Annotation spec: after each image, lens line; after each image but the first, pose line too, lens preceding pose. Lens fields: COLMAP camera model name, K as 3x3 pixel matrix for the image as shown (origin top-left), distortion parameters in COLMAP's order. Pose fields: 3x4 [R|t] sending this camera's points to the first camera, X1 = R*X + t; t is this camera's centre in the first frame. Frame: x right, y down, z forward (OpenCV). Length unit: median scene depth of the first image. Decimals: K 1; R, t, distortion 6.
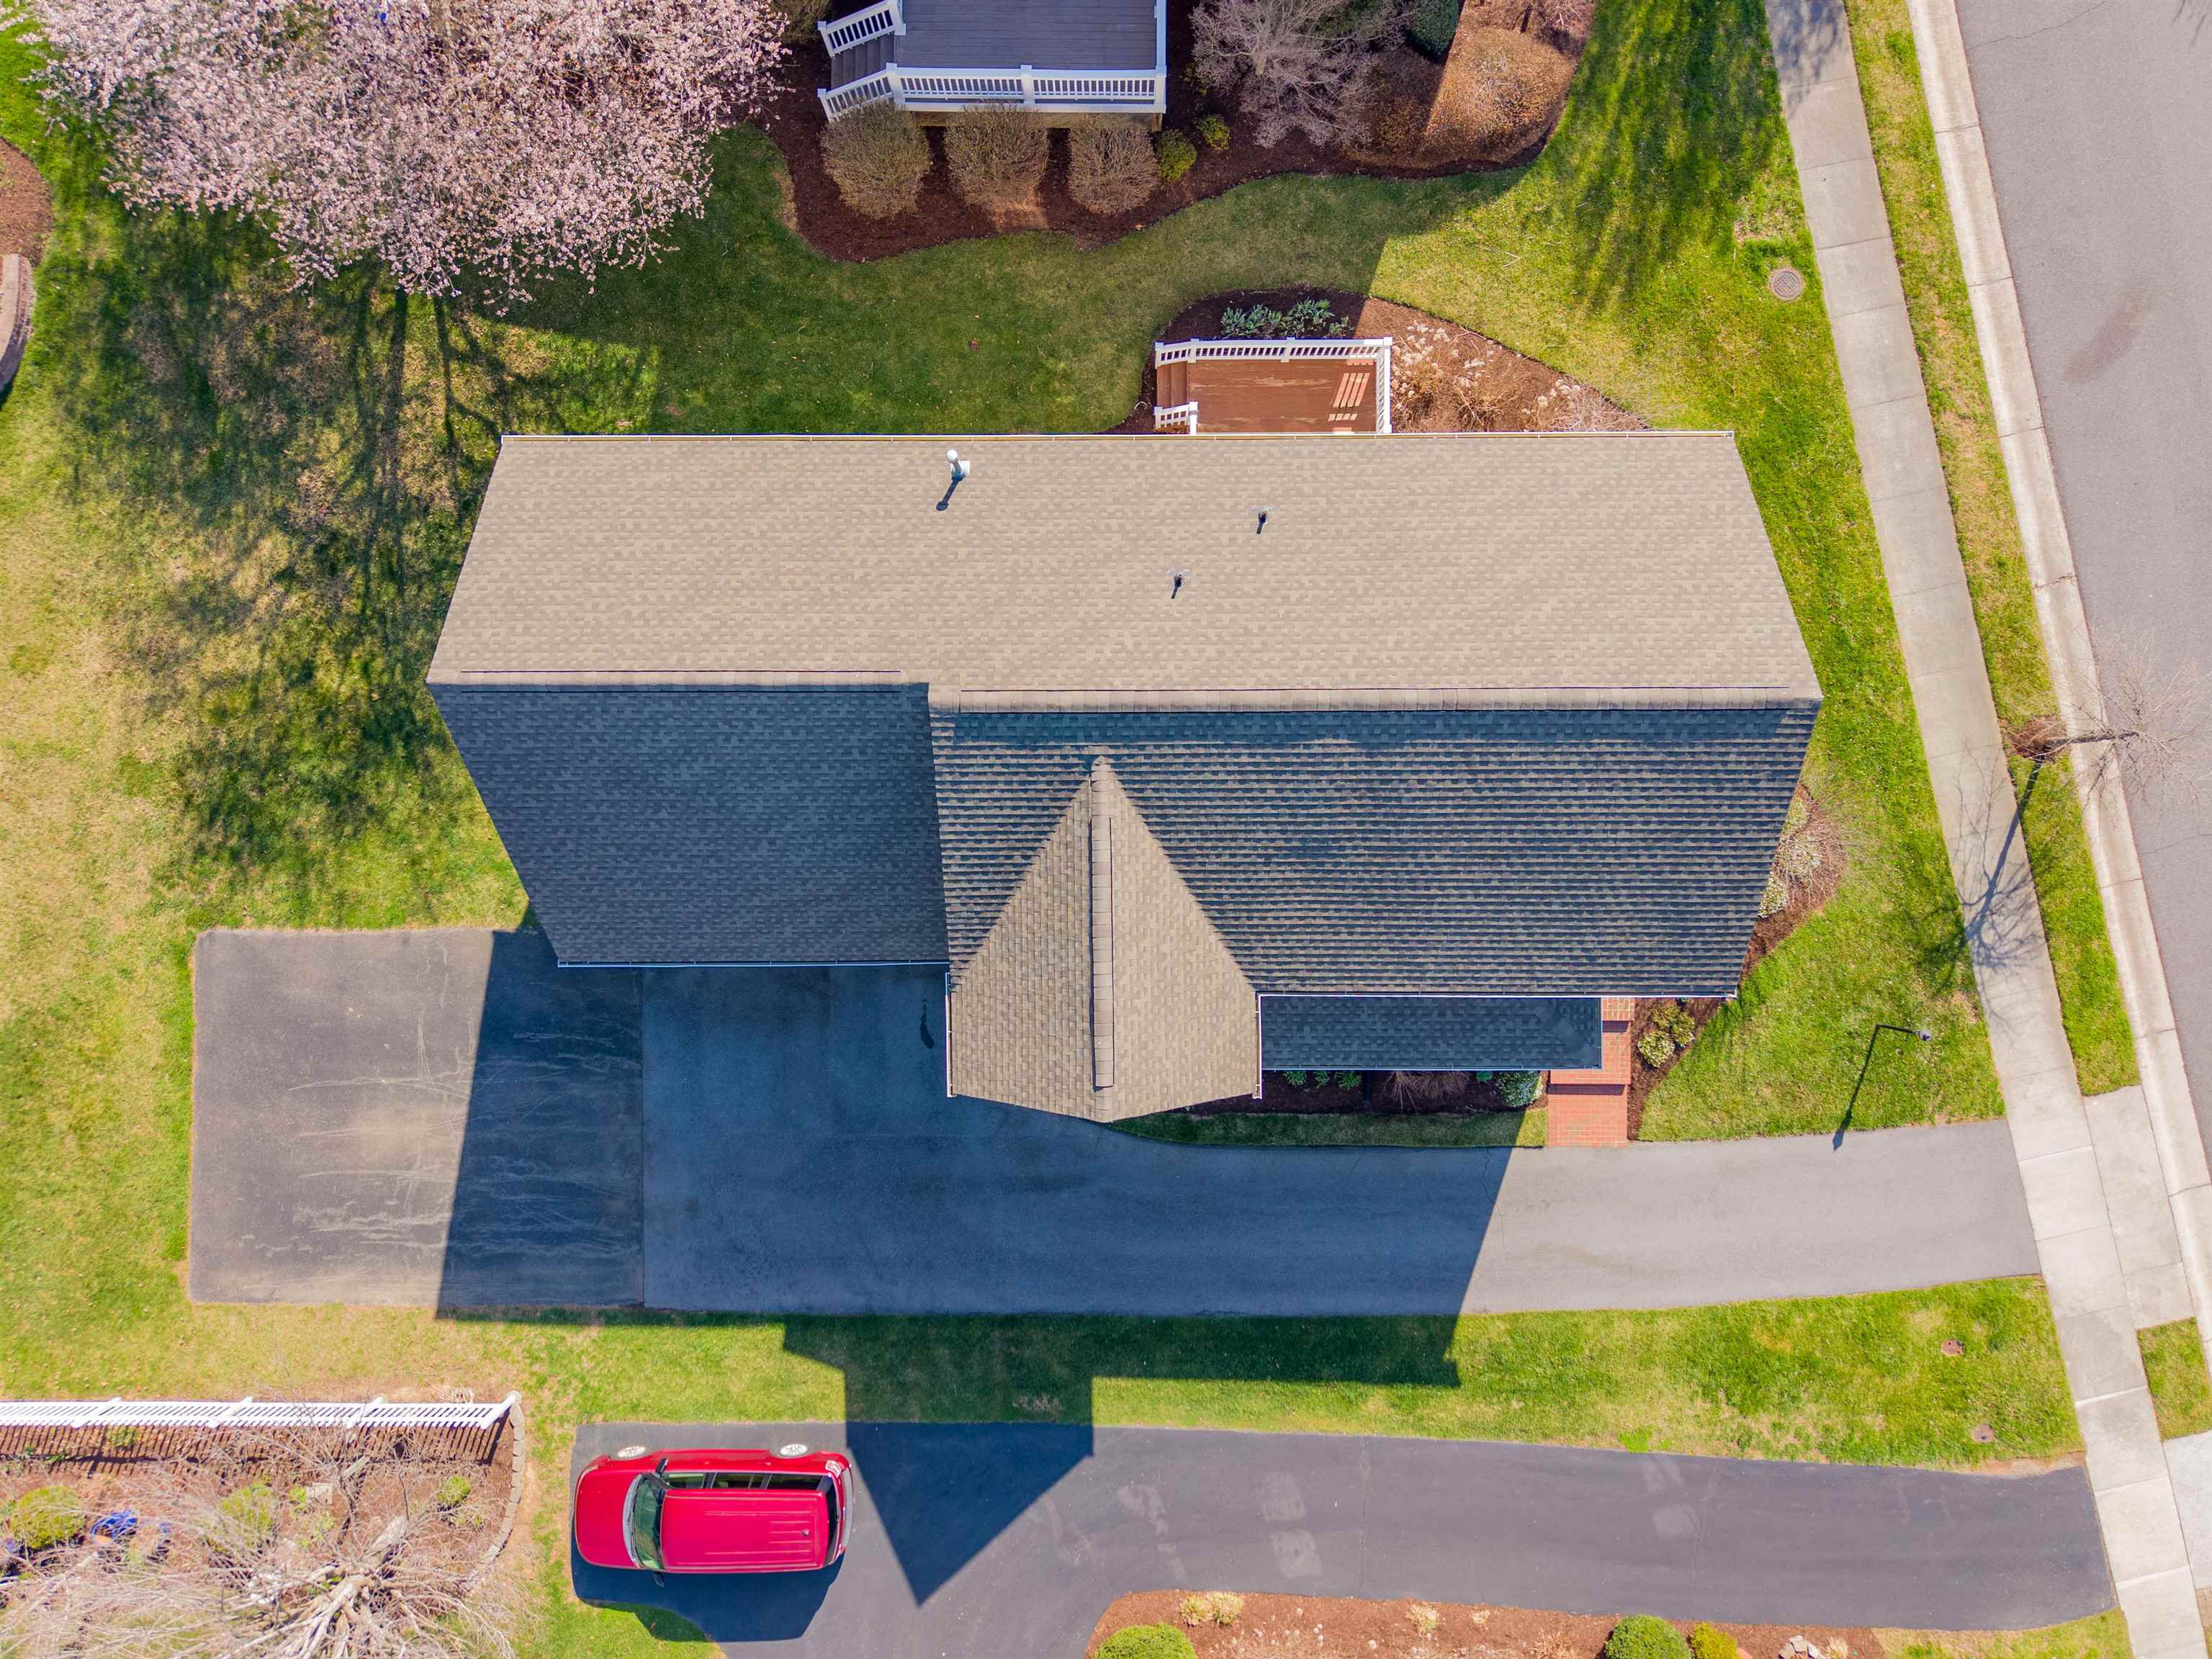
lens RADIAL K [[1504.0, 0, 1106.0], [0, 1504.0, 829.5], [0, 0, 1]] dist [0.002671, -0.004056]
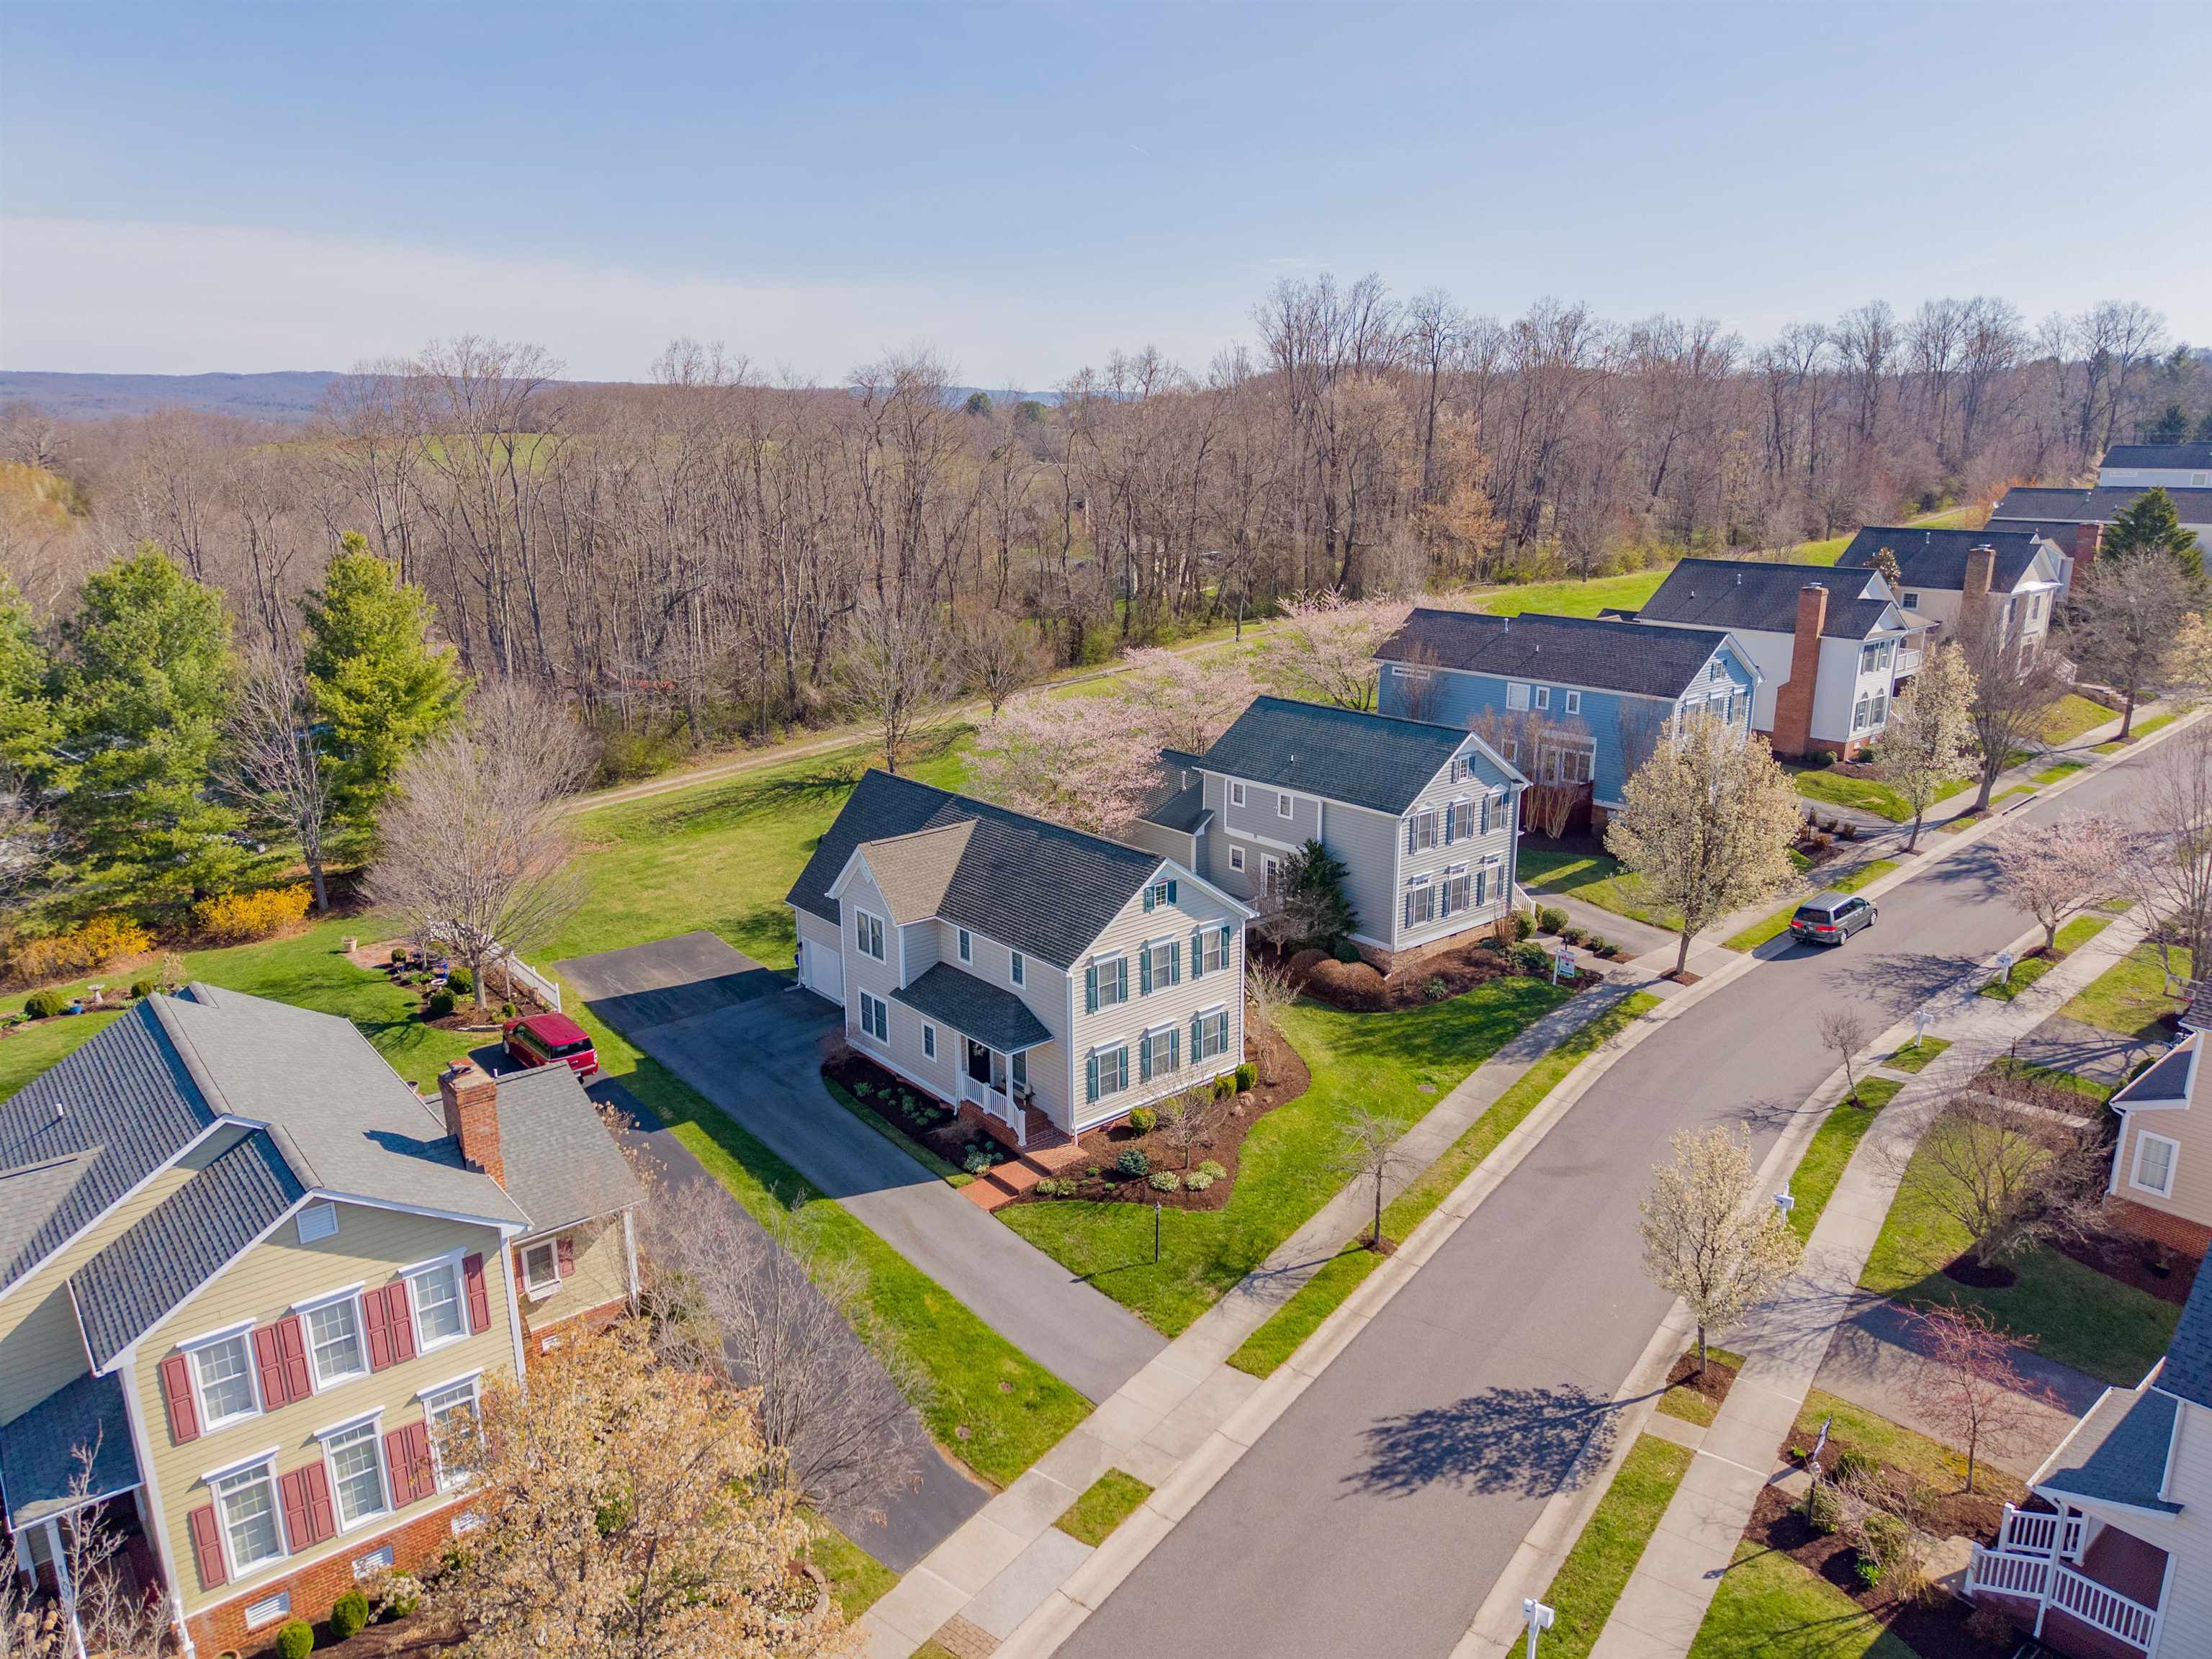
lens RADIAL K [[1503.2, 0, 1106.0], [0, 1503.2, 829.5], [0, 0, 1]] dist [0.005617, -0.000021]
pose [[0.650237, 0.180322, -0.738021, 1.468820], [-0.759605, 0.172003, -0.627228, 0.994421], [0.013839, 0.968452, 0.248817, 0.240477]]
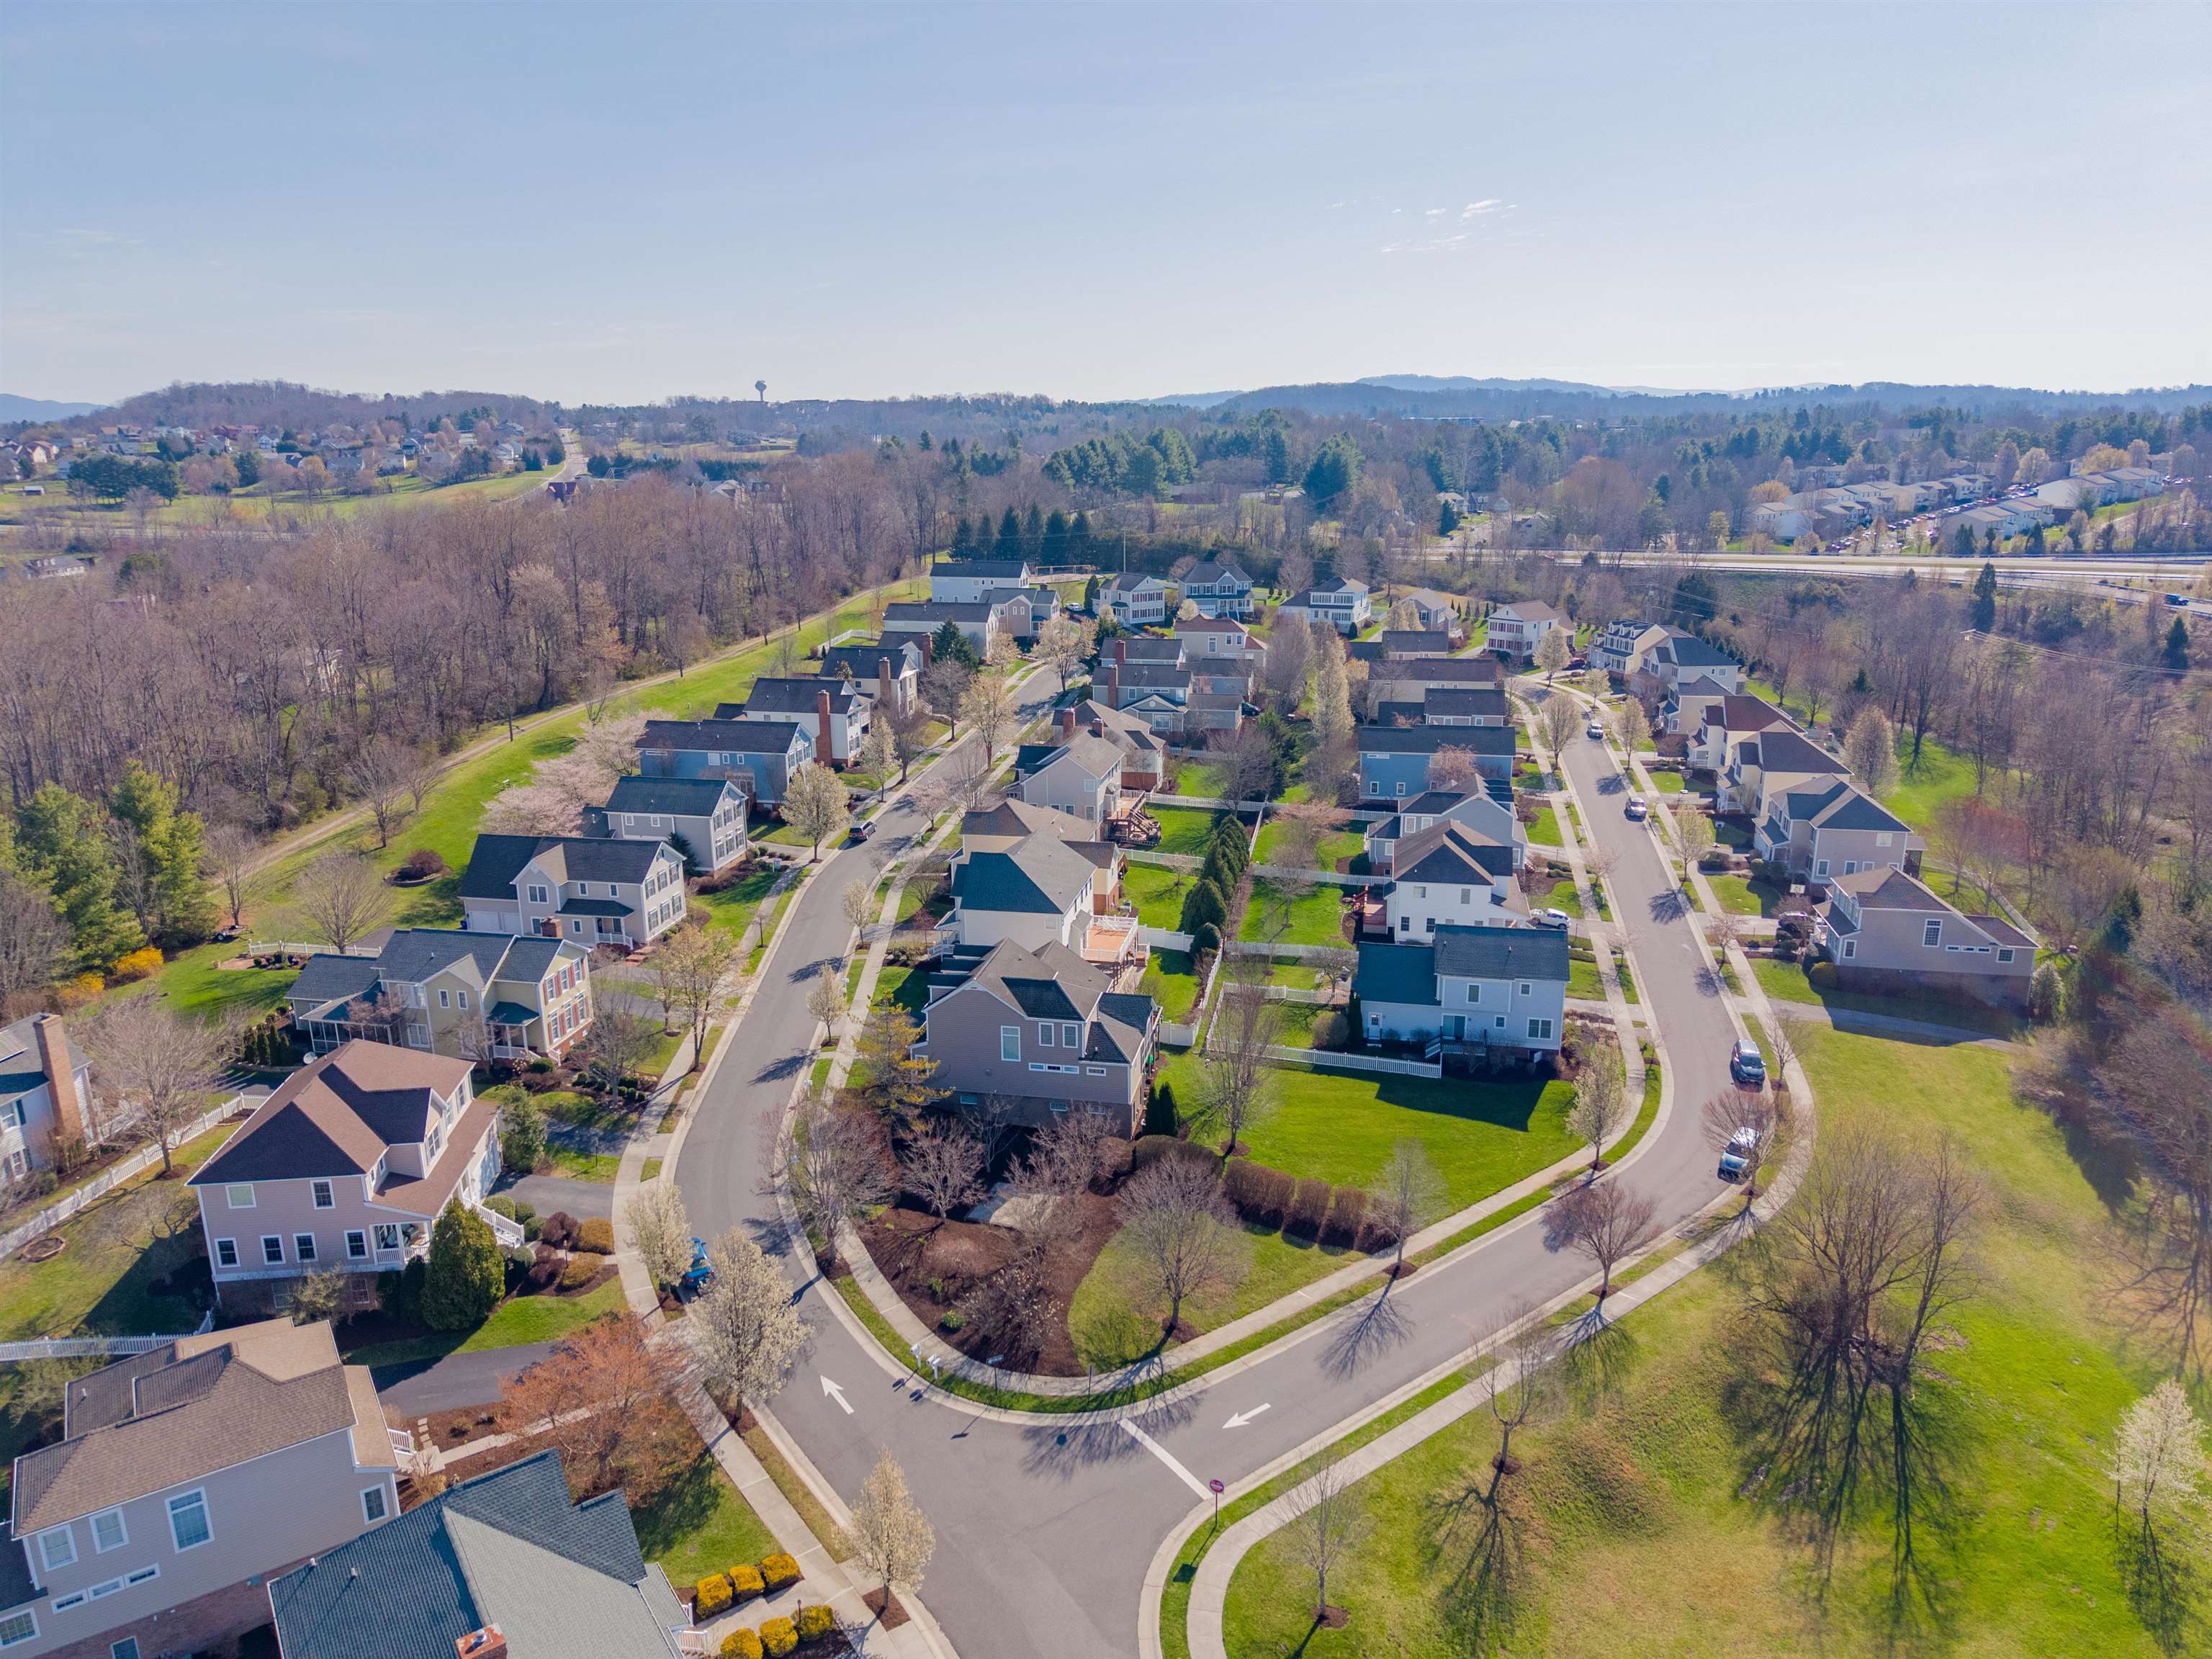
lens RADIAL K [[1504.0, 0, 1106.0], [0, 1504.0, 829.5], [0, 0, 1]] dist [0.002671, -0.004056]
pose [[0.981779, 0.029176, -0.187775, 2.534579], [-0.188913, 0.256732, -0.947840, 4.044718], [0.020554, 0.966042, 0.257566, -0.523762]]
